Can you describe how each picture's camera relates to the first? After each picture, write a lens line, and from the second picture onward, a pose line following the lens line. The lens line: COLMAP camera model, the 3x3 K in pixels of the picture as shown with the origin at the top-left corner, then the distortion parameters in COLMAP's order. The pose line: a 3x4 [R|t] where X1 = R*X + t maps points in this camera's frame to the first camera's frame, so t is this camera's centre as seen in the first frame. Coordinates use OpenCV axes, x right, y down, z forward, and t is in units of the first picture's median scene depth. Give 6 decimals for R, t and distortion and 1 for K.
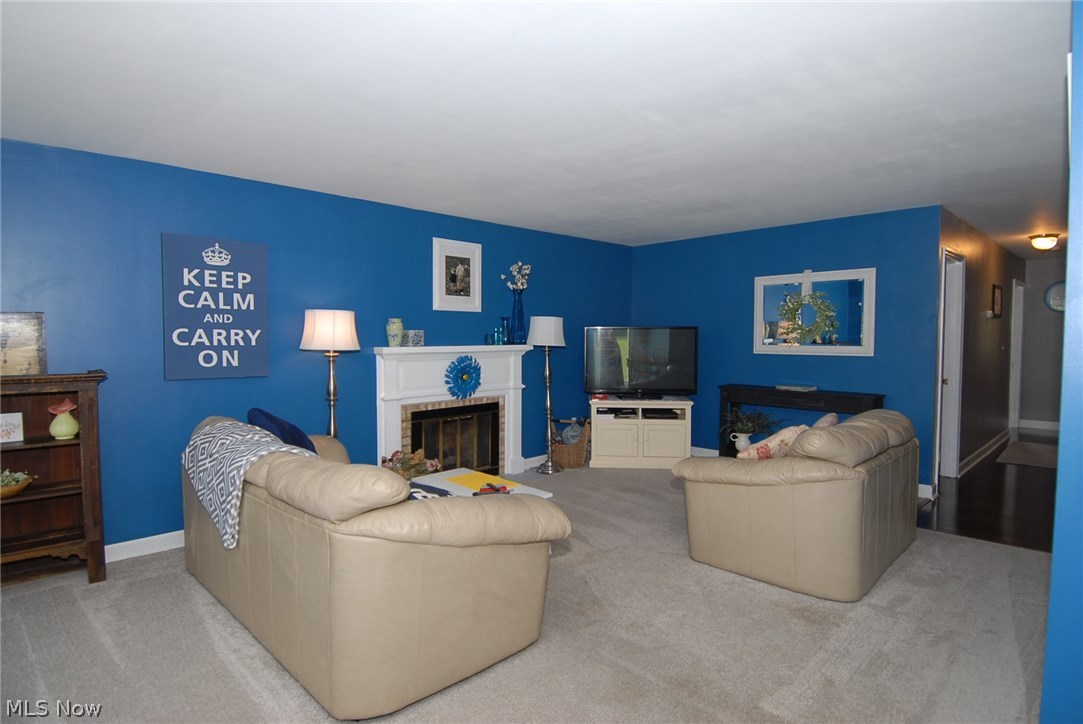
lens RADIAL K [[568.6, 0, 538.8], [0, 568.6, 361.5], [0, 0, 1]] dist [0.001974, -0.006359]
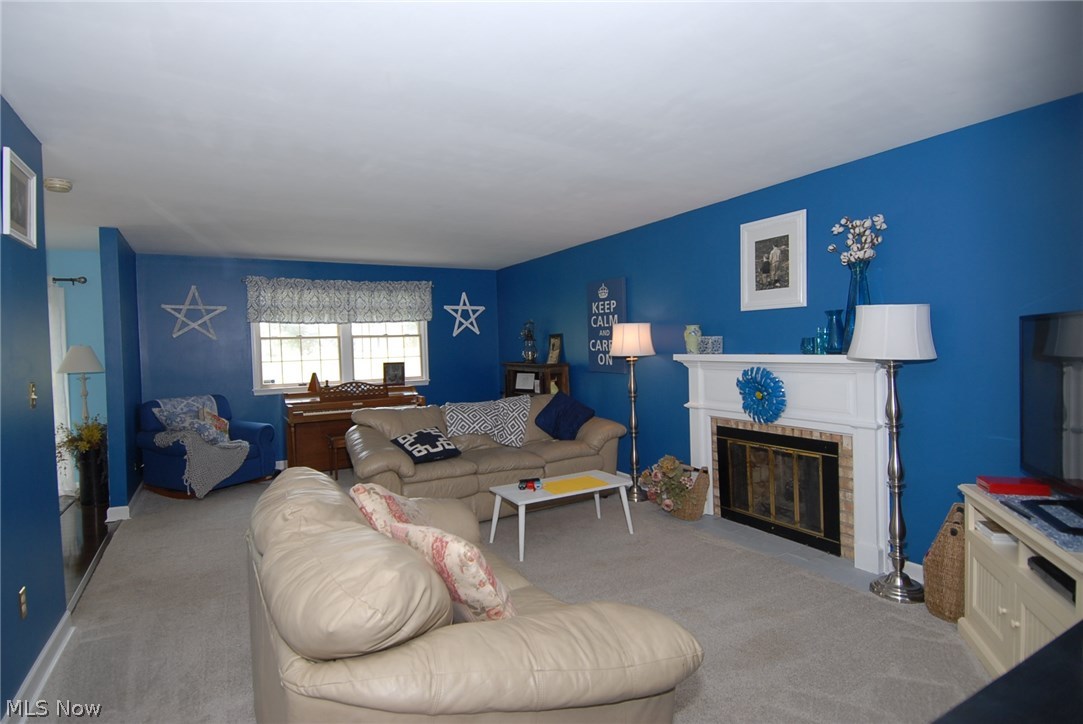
lens RADIAL K [[568.6, 0, 534.5], [0, 568.6, 360.3], [0, 0, 1]] dist [0.001974, -0.006359]
pose [[-0.286828, 0.034249, -0.957370, 0.712514], [-0.018542, 0.998975, 0.041292, -0.046874], [0.957803, 0.029595, -0.285899, 0.950159]]
